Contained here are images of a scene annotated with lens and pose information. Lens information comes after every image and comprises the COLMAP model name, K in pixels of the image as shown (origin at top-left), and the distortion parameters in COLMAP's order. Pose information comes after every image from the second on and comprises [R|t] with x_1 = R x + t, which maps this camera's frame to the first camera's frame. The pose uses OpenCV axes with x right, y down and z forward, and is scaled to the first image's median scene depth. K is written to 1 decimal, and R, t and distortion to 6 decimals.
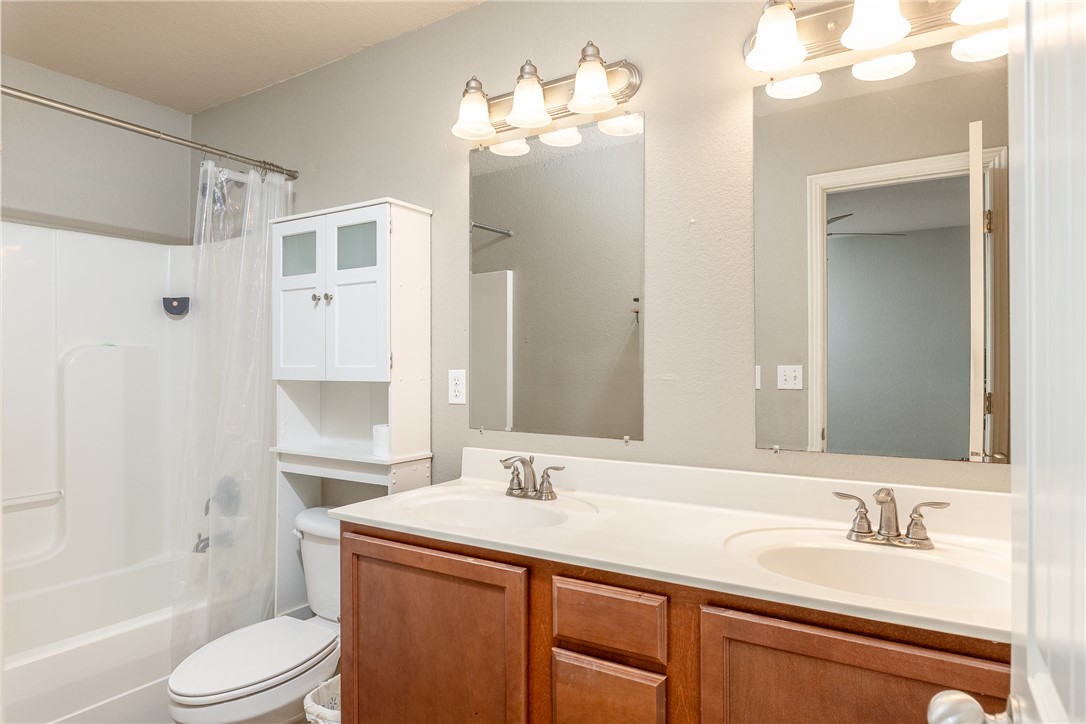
lens RADIAL K [[646.8, 0, 550.3], [0, 646.8, 362.4], [0, 0, 1]] dist [0.006555, 0.000743]
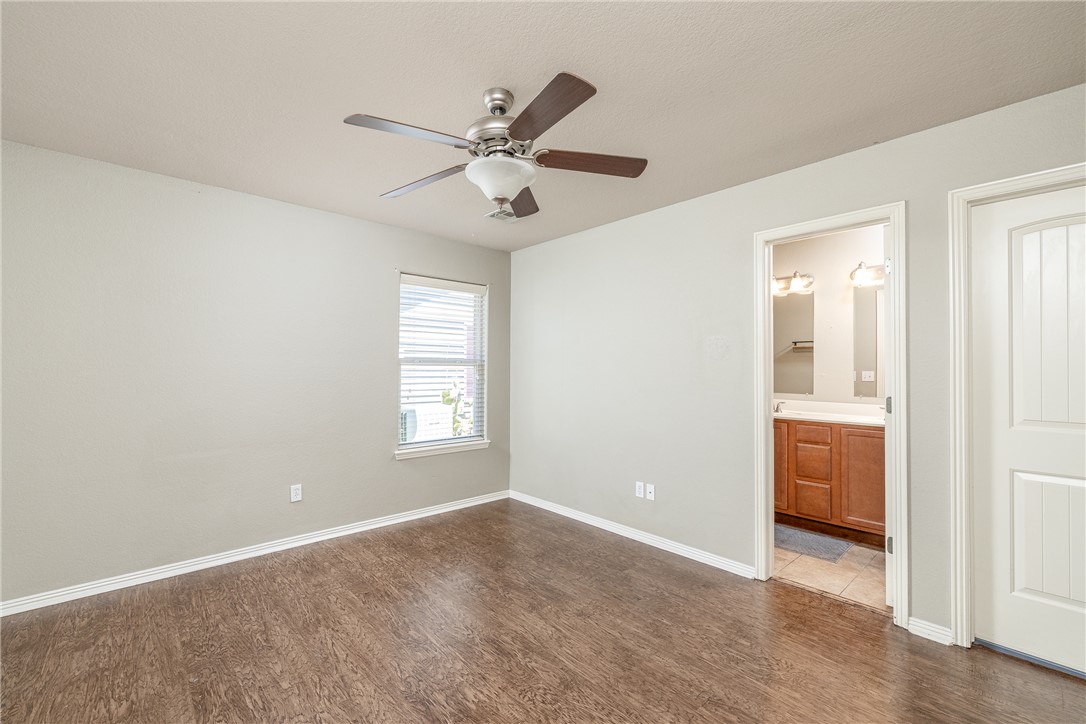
lens RADIAL K [[466.2, 0, 548.7], [0, 466.2, 364.4], [0, 0, 1]] dist [0.023437, 0.000256]
pose [[0.969476, 0.010119, -0.244976, -0.513084], [-0.009148, 0.999945, 0.005100, -0.027407], [0.245015, -0.002703, 0.969516, -1.446127]]
